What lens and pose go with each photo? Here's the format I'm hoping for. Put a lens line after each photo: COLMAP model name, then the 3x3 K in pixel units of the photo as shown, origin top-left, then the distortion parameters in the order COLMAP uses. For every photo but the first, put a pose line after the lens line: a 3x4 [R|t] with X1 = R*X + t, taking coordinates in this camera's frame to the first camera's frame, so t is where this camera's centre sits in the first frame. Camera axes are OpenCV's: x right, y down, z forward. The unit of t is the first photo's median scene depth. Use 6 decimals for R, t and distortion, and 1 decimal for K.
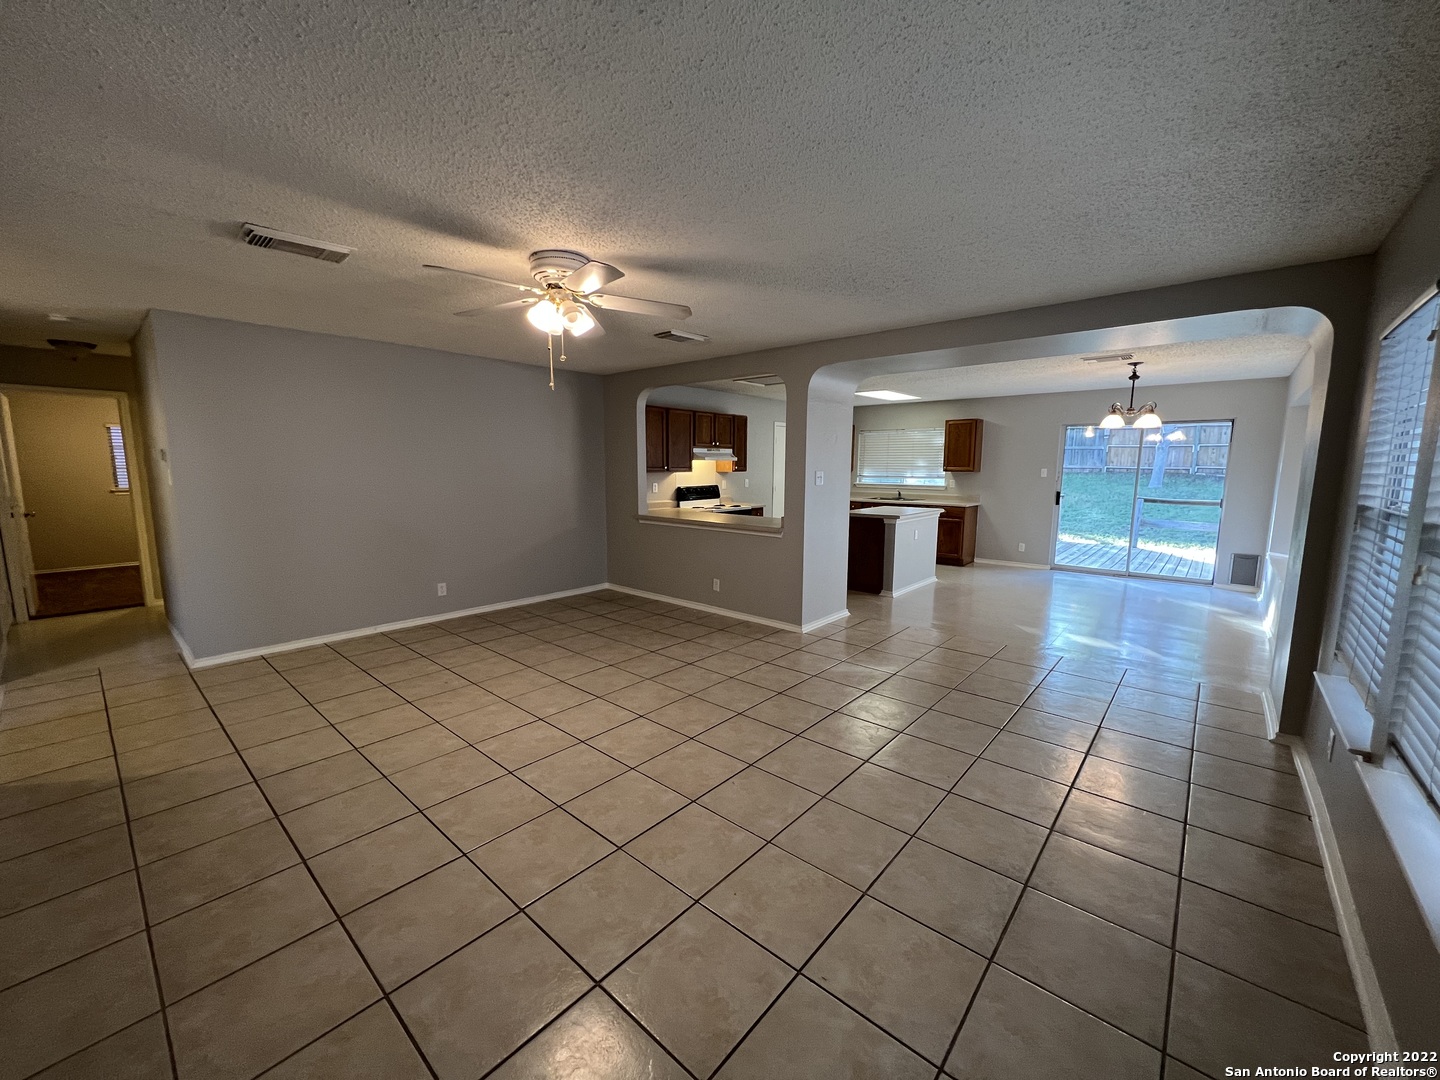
lens RADIAL K [[572.1, 0, 723.6], [0, 572.1, 543.5], [0, 0, 1]] dist [-0.002197, 0.001264]
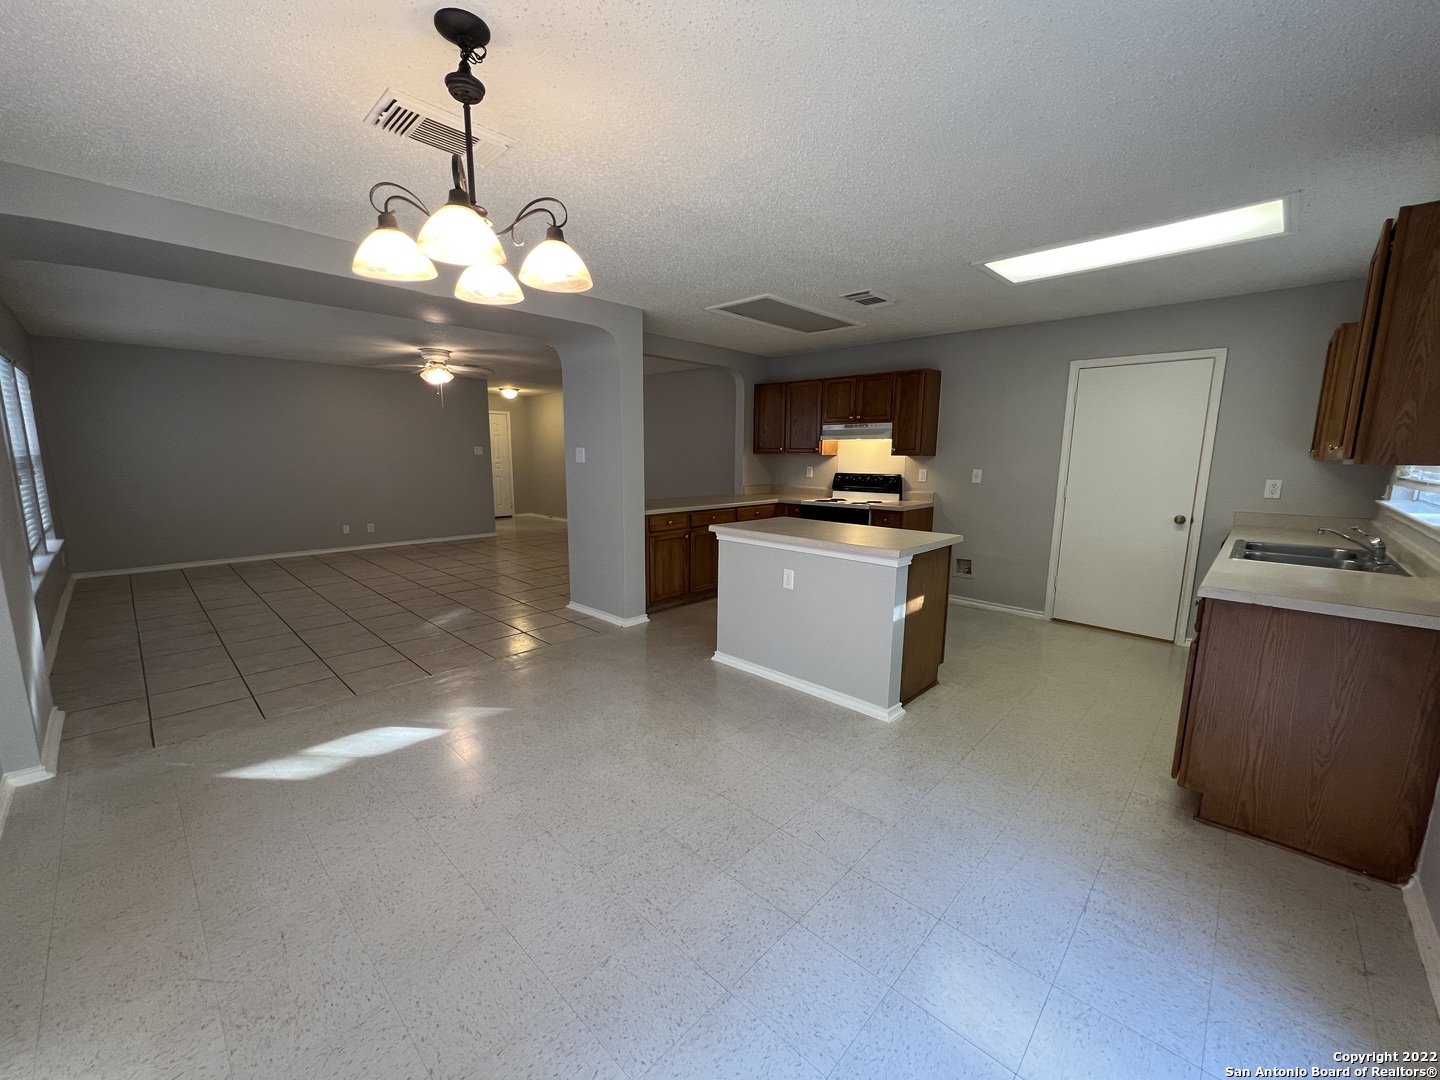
lens RADIAL K [[572.1, 0, 722.3], [0, 572.1, 543.7], [0, 0, 1]] dist [-0.002197, 0.001264]
pose [[-0.047307, 0.156158, -0.986599, 0.866837], [-0.146200, 0.975985, 0.161488, -0.123722], [0.988123, 0.151881, -0.023341, 0.994565]]
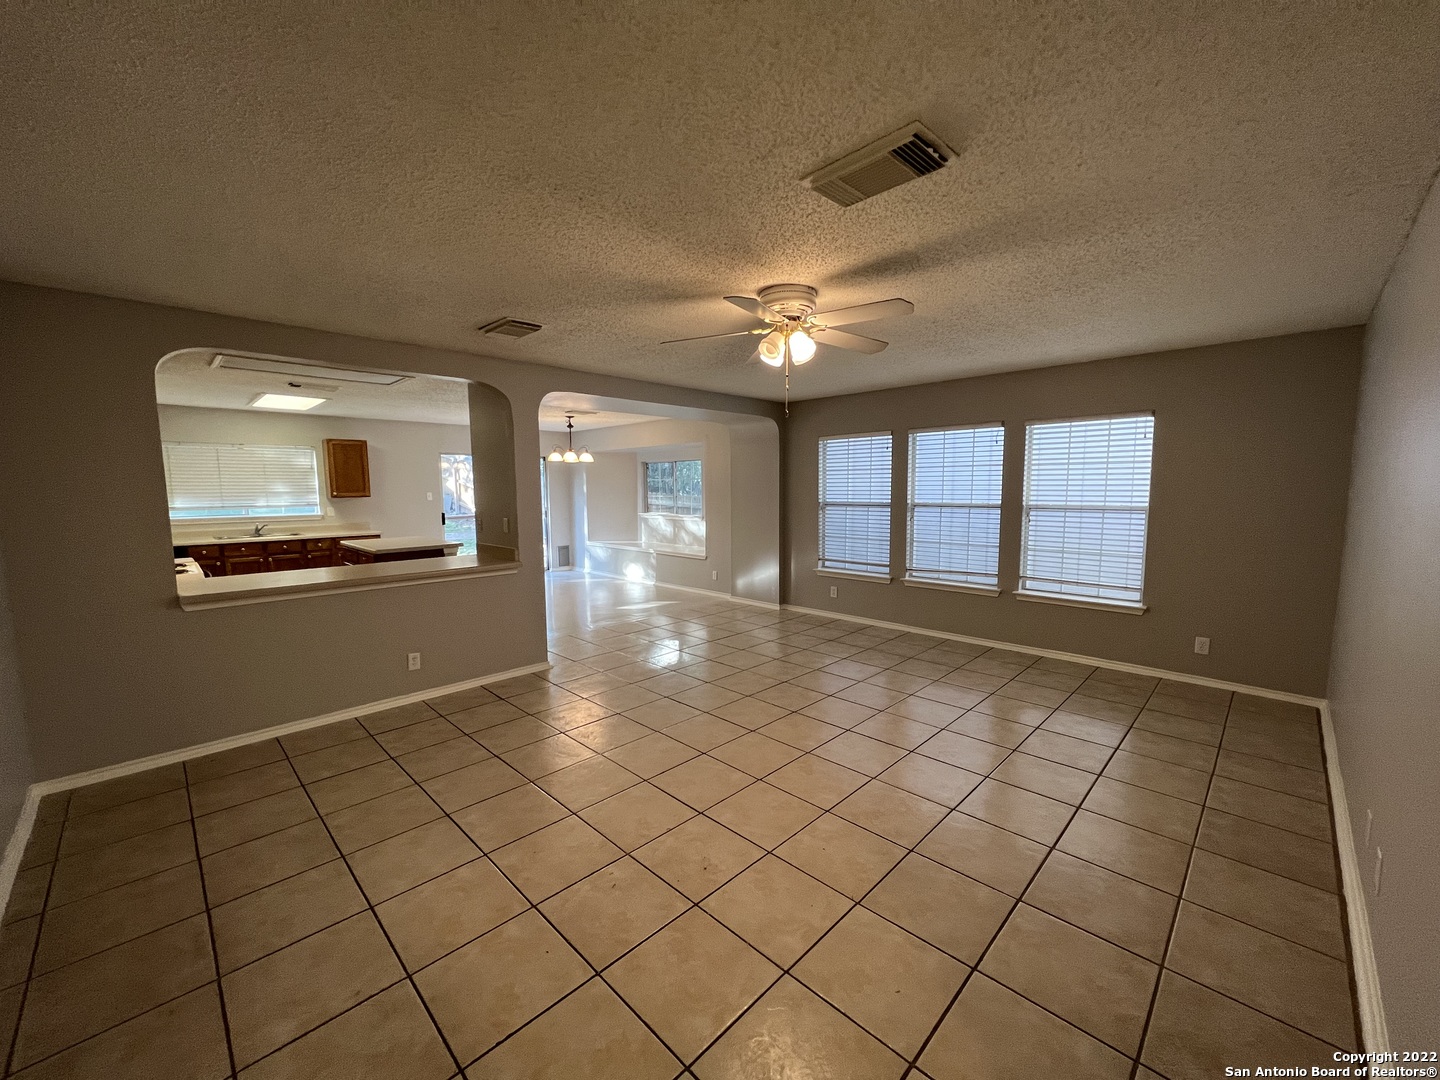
lens RADIAL K [[572.1, 0, 724.1], [0, 572.1, 543.2], [0, 0, 1]] dist [-0.002197, 0.001264]
pose [[0.064216, -0.104786, 0.992419, -0.591724], [0.143626, 0.985089, 0.094719, -0.073692], [-0.987546, 0.136455, 0.078308, 0.476615]]
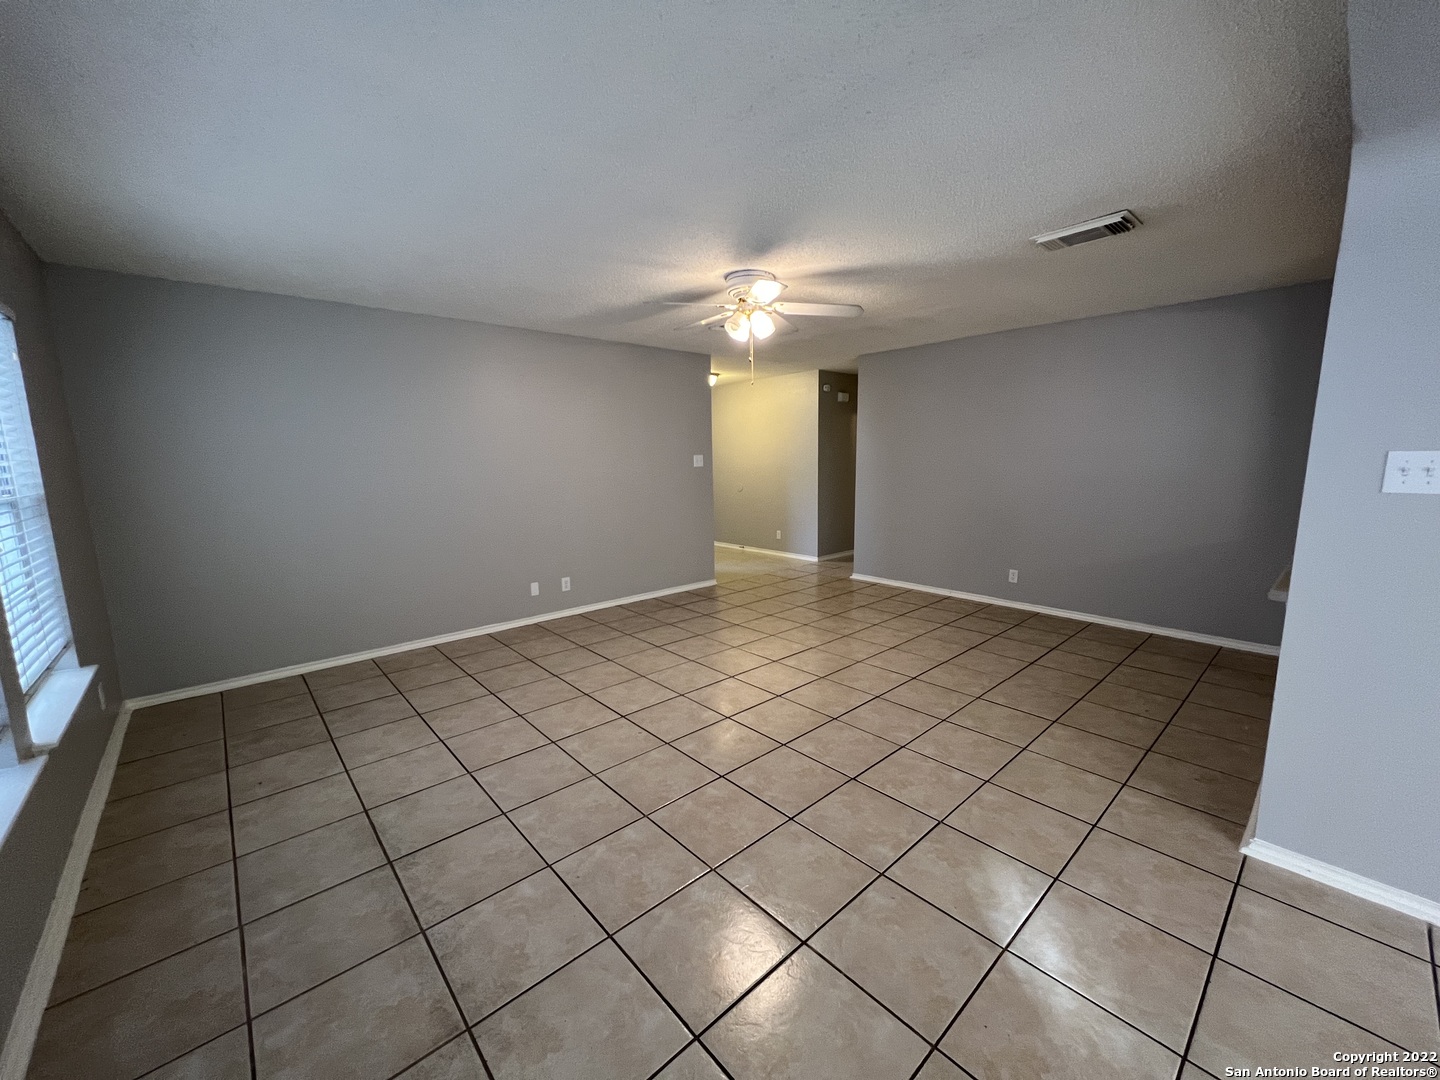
lens RADIAL K [[572.3, 0, 716.1], [0, 572.3, 537.3], [0, 0, 1]] dist [-0.000351, 0.000173]
pose [[-0.130288, 0.140605, -0.981456, 0.426379], [-0.122786, 0.979985, 0.156694, -0.061057], [0.983844, 0.140925, -0.110416, 0.498937]]
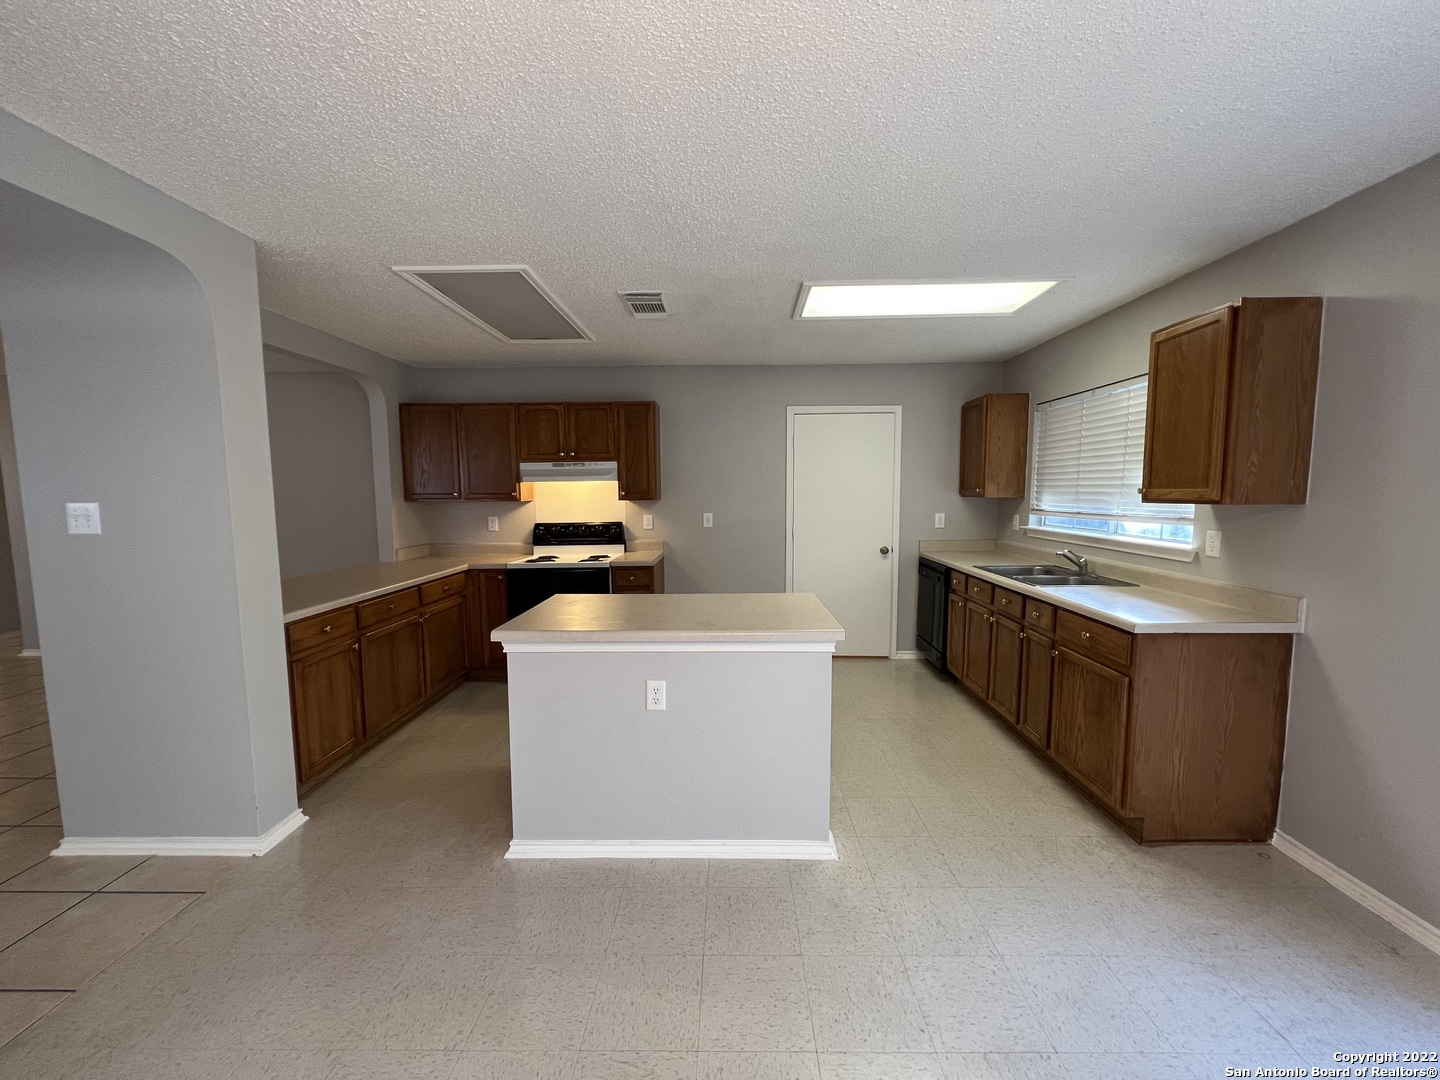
lens RADIAL K [[572.1, 0, 723.3], [0, 572.1, 544.6], [0, 0, 1]] dist [-0.002197, 0.001264]
pose [[0.641621, 0.063885, -0.764357, 0.634528], [-0.095865, 0.995391, 0.002724, -0.111080], [0.761008, 0.071527, 0.644788, 0.850056]]
